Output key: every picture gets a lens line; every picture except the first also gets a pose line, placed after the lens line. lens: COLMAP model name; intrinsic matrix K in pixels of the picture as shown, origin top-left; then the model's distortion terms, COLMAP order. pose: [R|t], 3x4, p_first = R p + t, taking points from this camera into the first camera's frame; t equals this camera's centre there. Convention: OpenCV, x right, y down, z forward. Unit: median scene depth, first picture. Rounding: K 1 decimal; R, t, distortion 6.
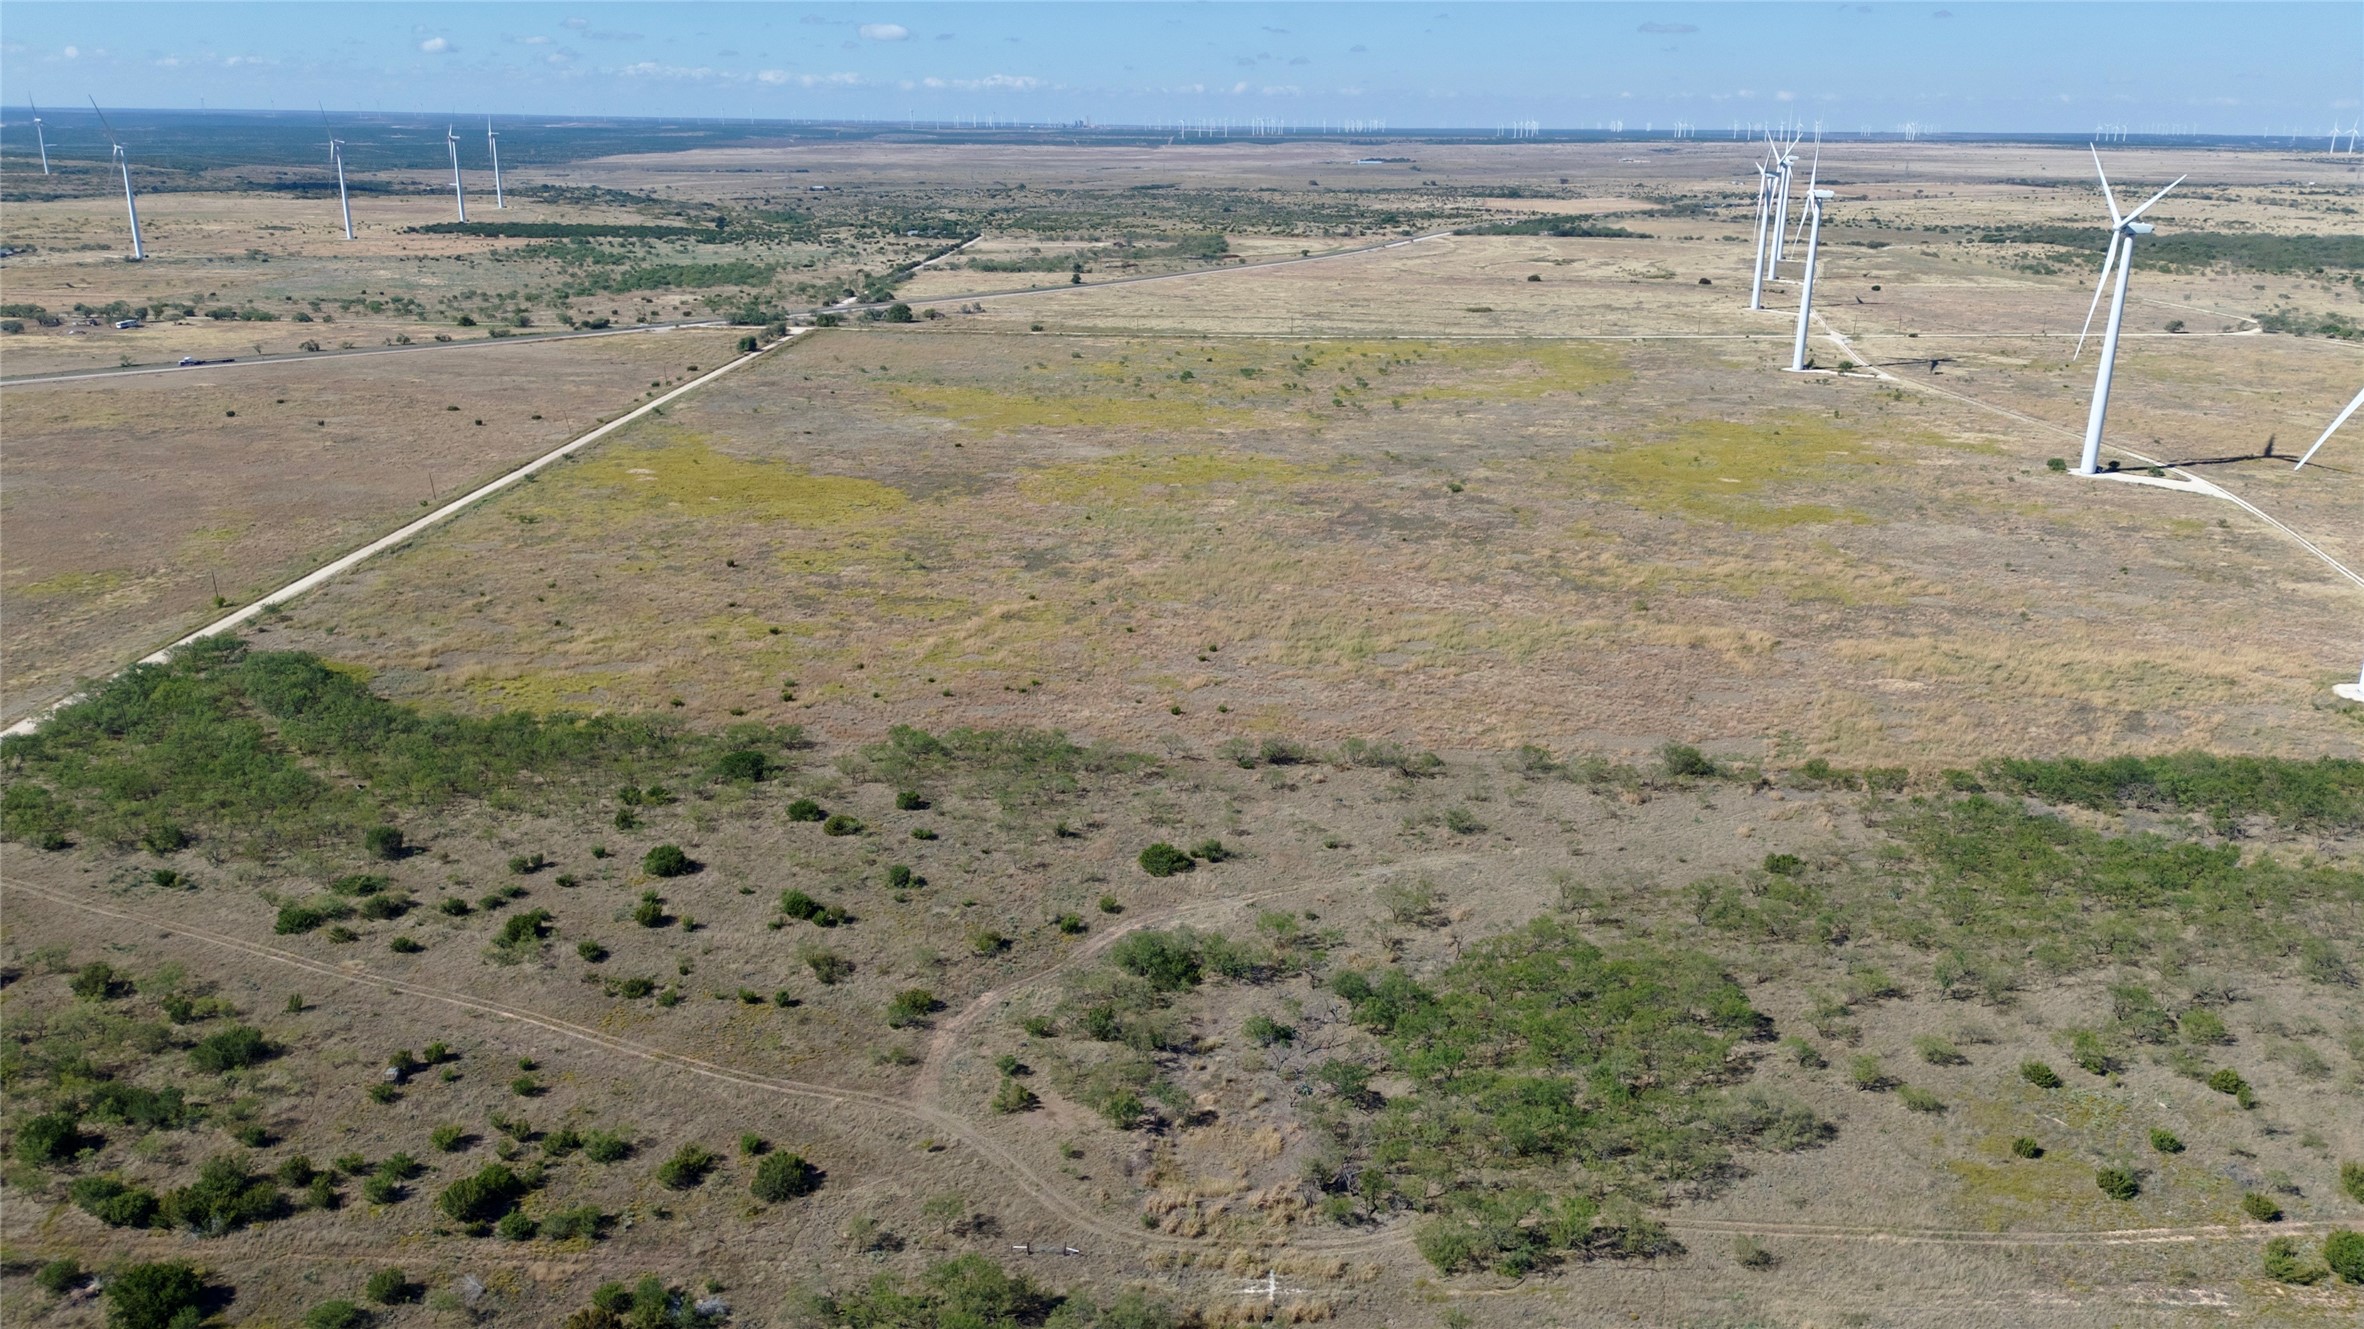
lens RADIAL K [[1709.1, 0, 1182.0], [0, 1709.1, 664.5], [0, 0, 1]] dist [0.087174, -0.099725]
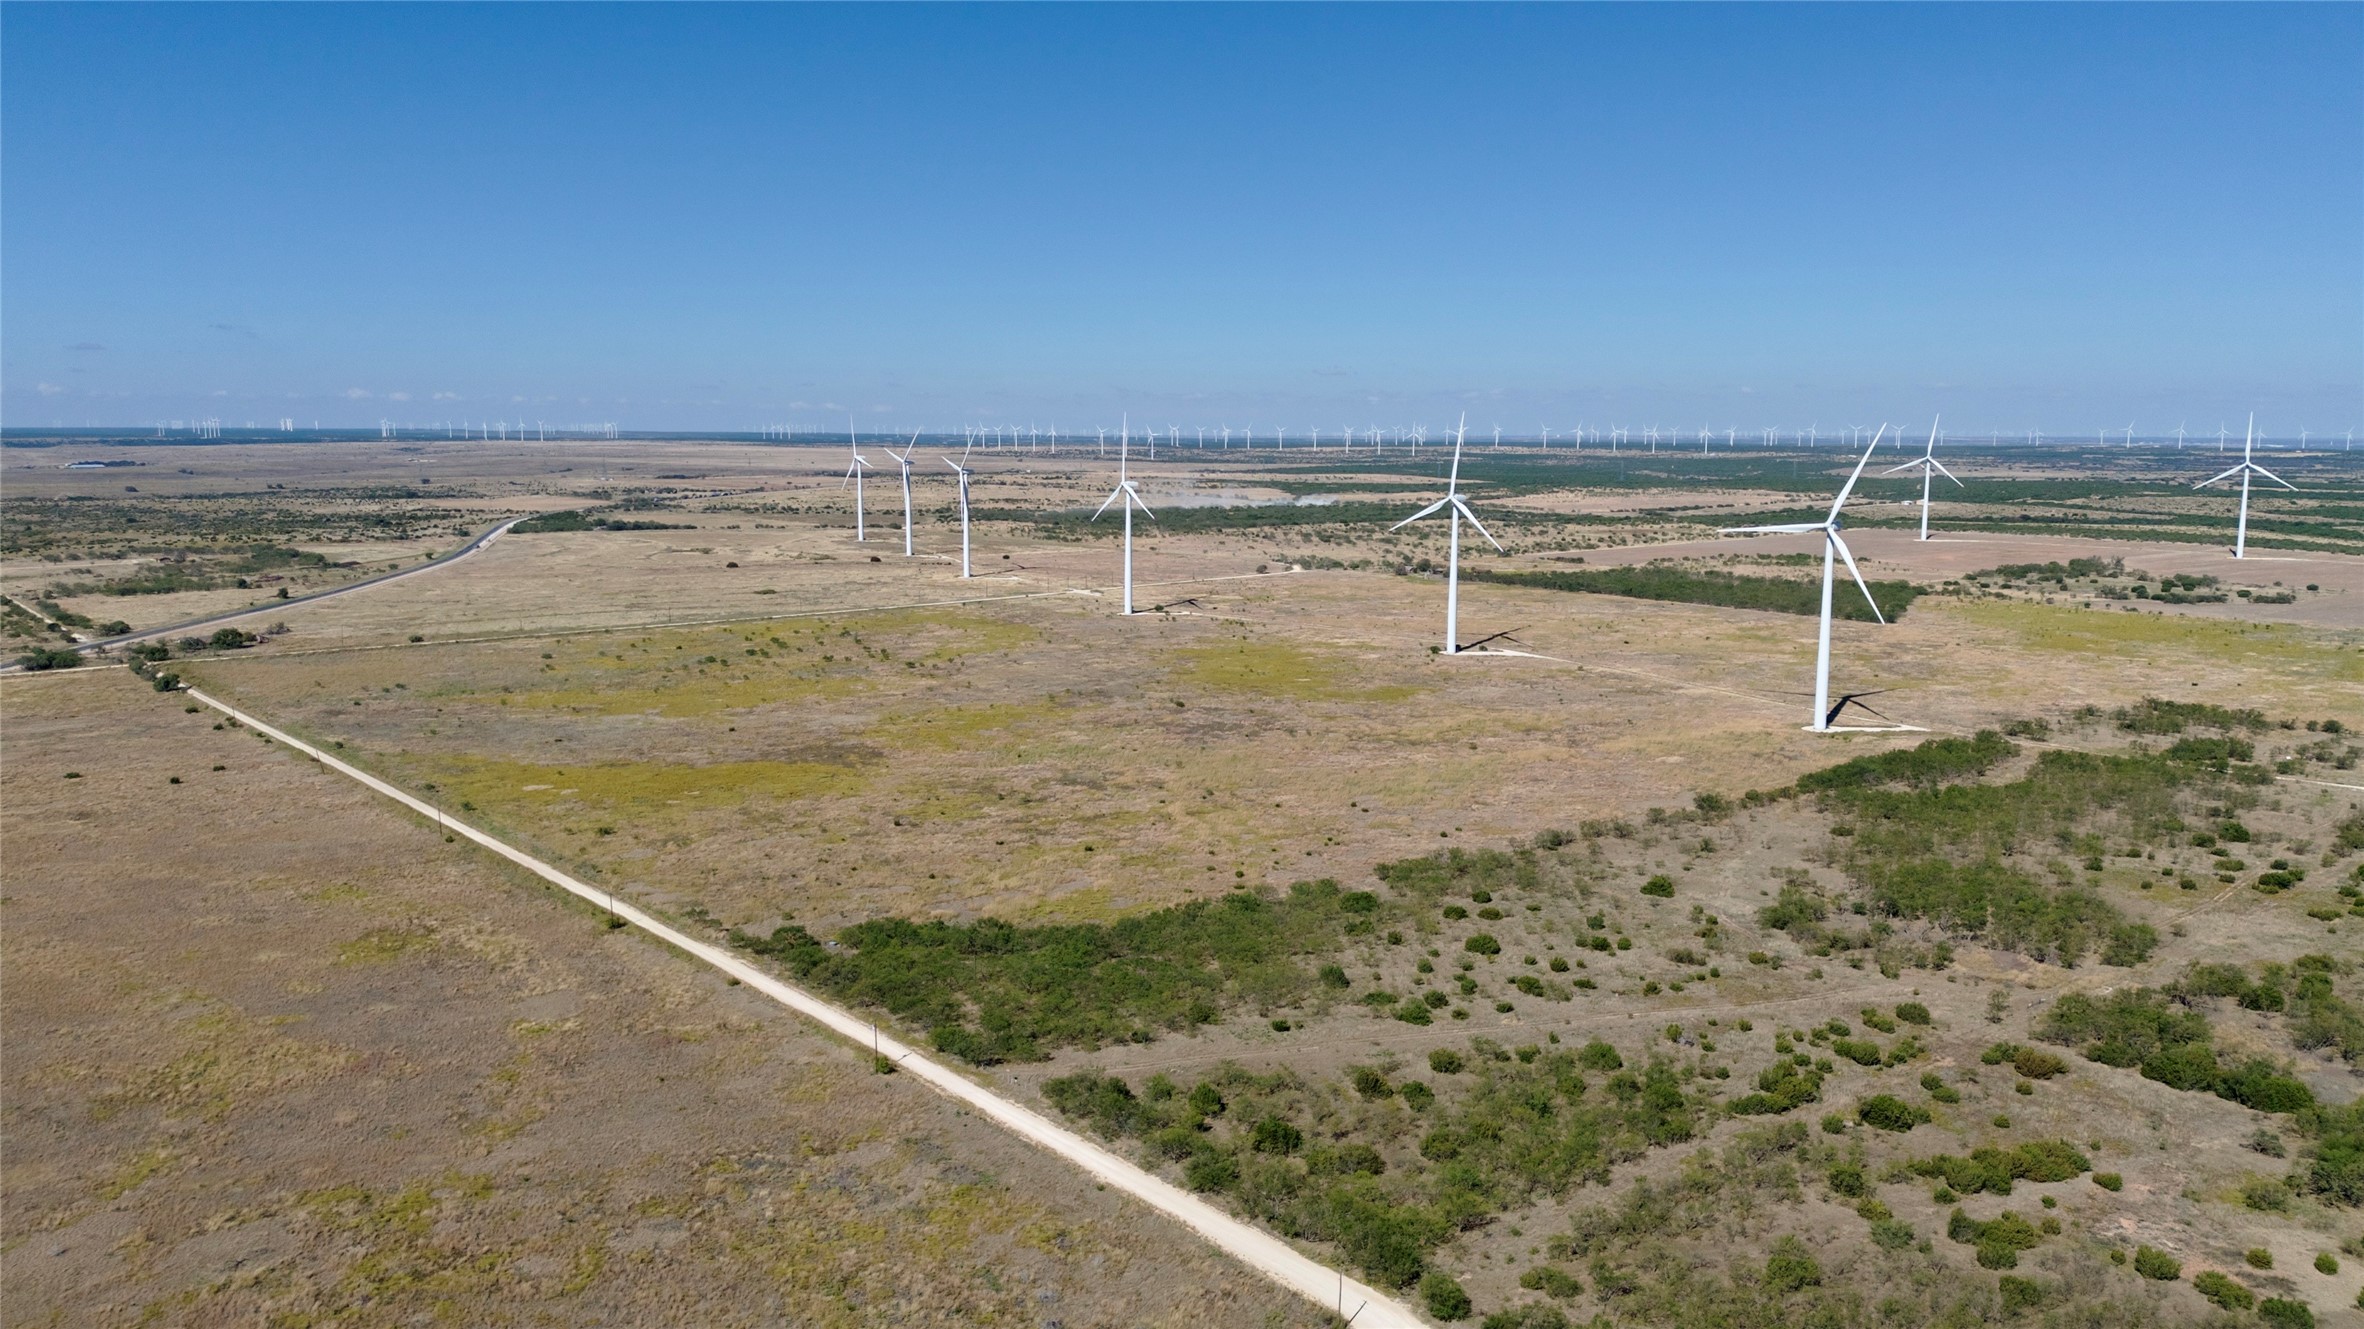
lens RADIAL K [[1709.1, 0, 1182.0], [0, 1709.1, 664.5], [0, 0, 1]] dist [0.087174, -0.099725]
pose [[0.749970, -0.099662, 0.653921, -1.128343], [0.204809, 0.974990, -0.086297, -0.033676], [-0.628966, 0.198649, 0.751625, 0.031055]]
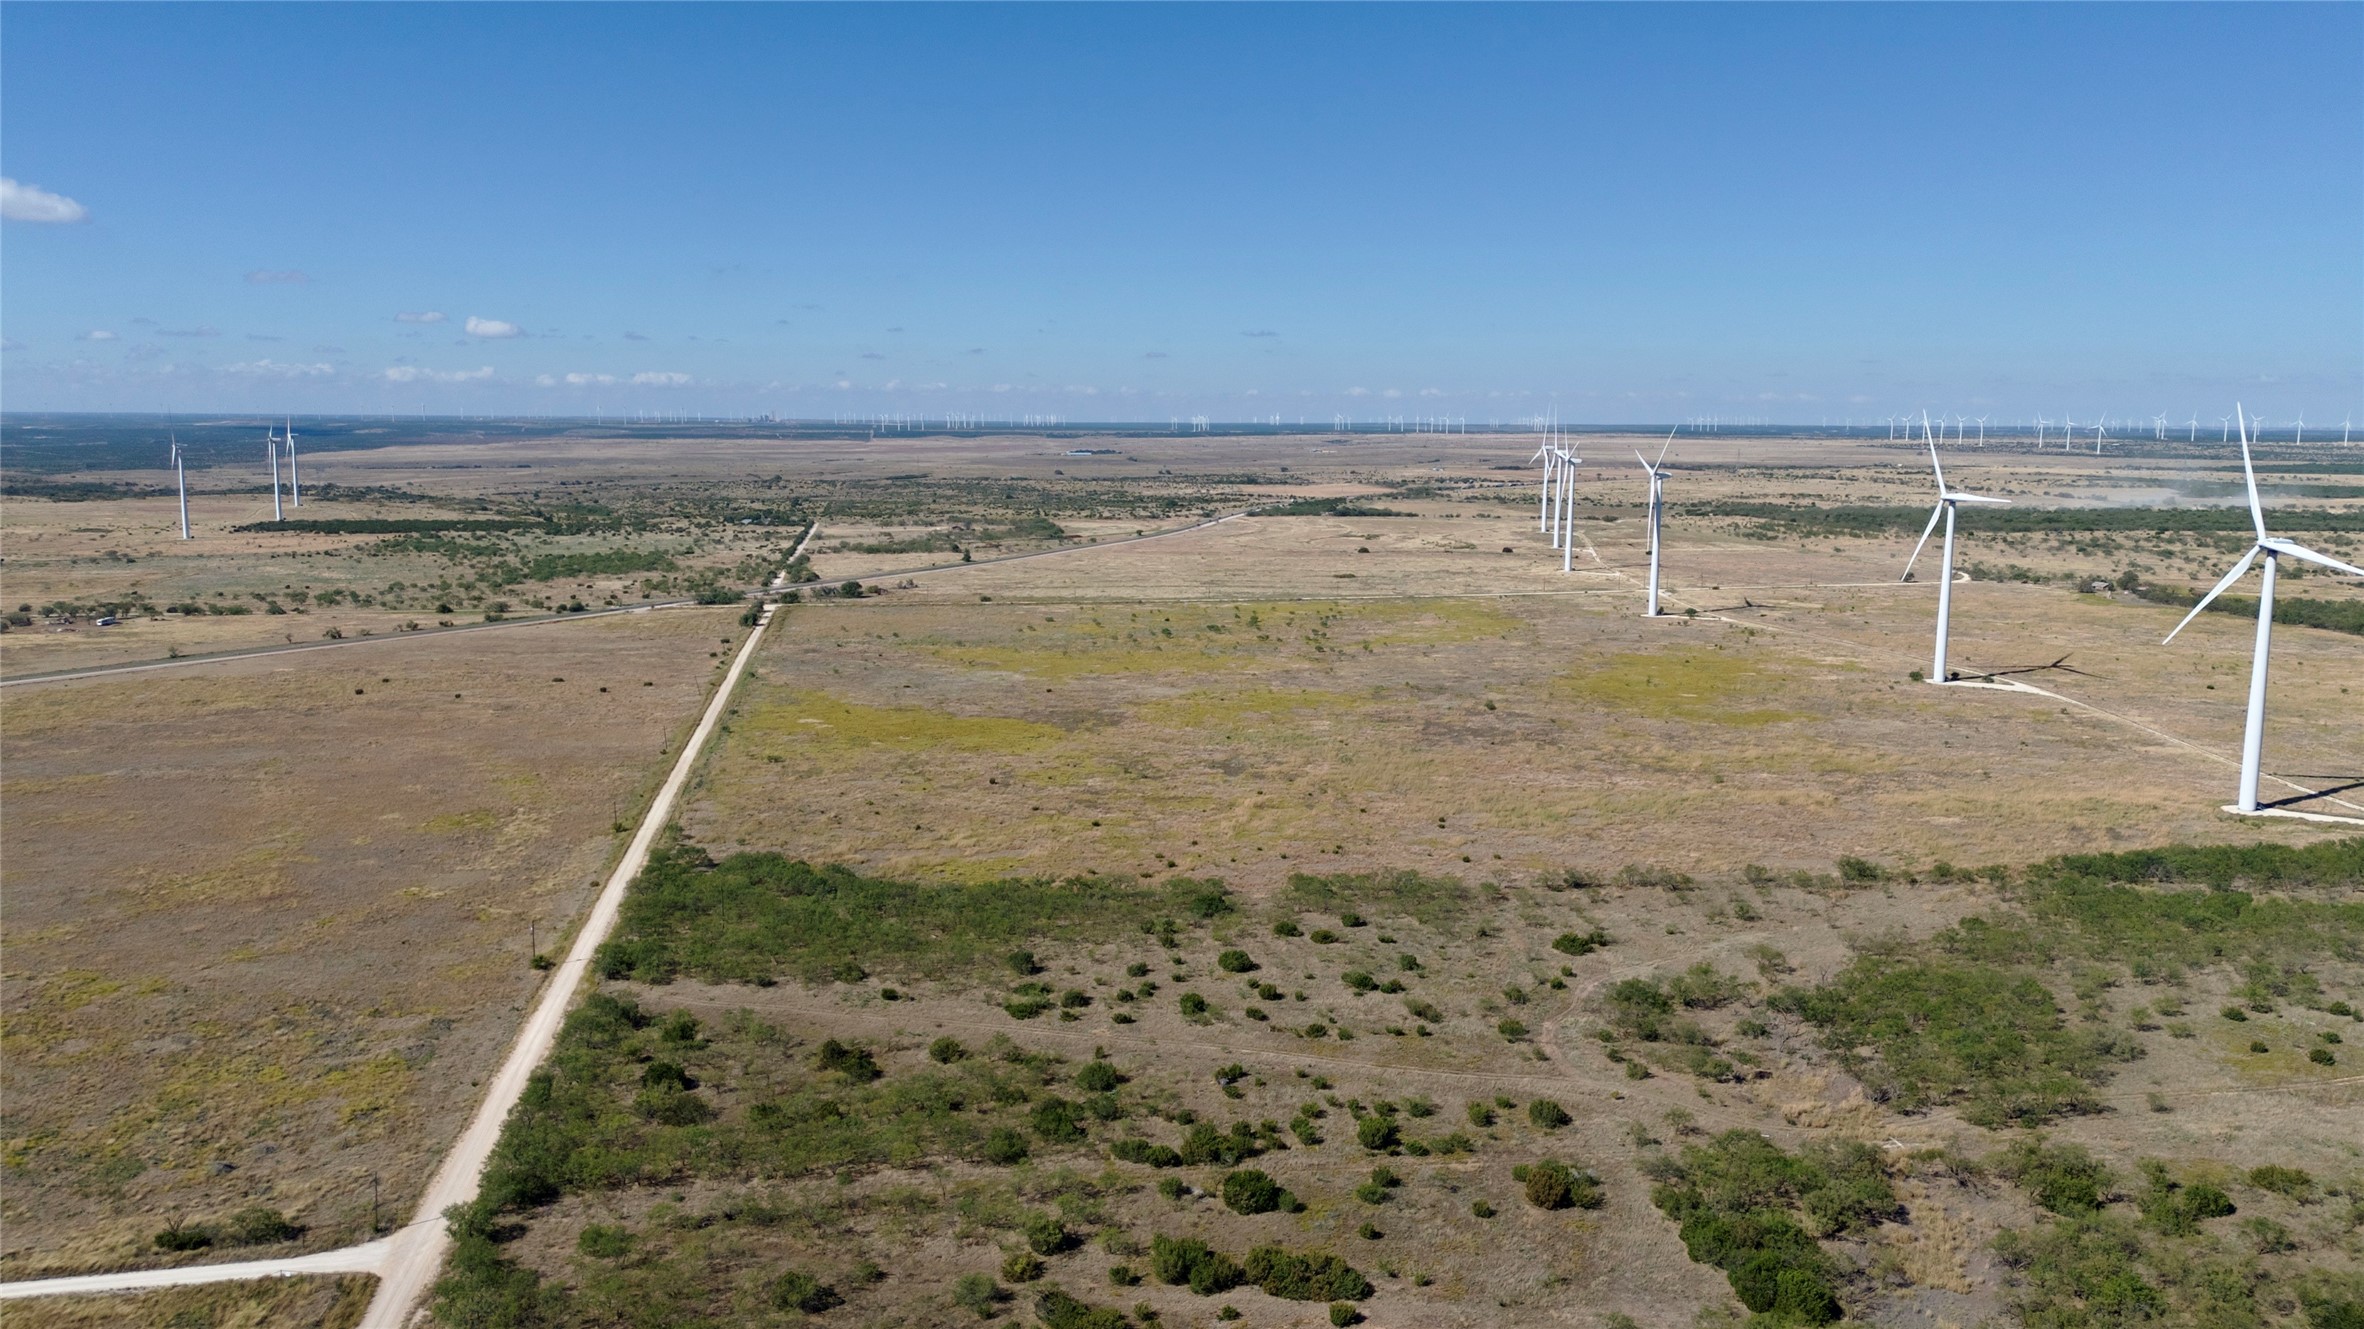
lens RADIAL K [[1709.1, 0, 1182.0], [0, 1709.1, 664.5], [0, 0, 1]] dist [0.087174, -0.099725]
pose [[0.982450, -0.032772, 0.183623, -0.466653], [0.061797, 0.986034, -0.154654, 0.071951], [-0.175991, 0.163287, 0.970755, -0.264502]]
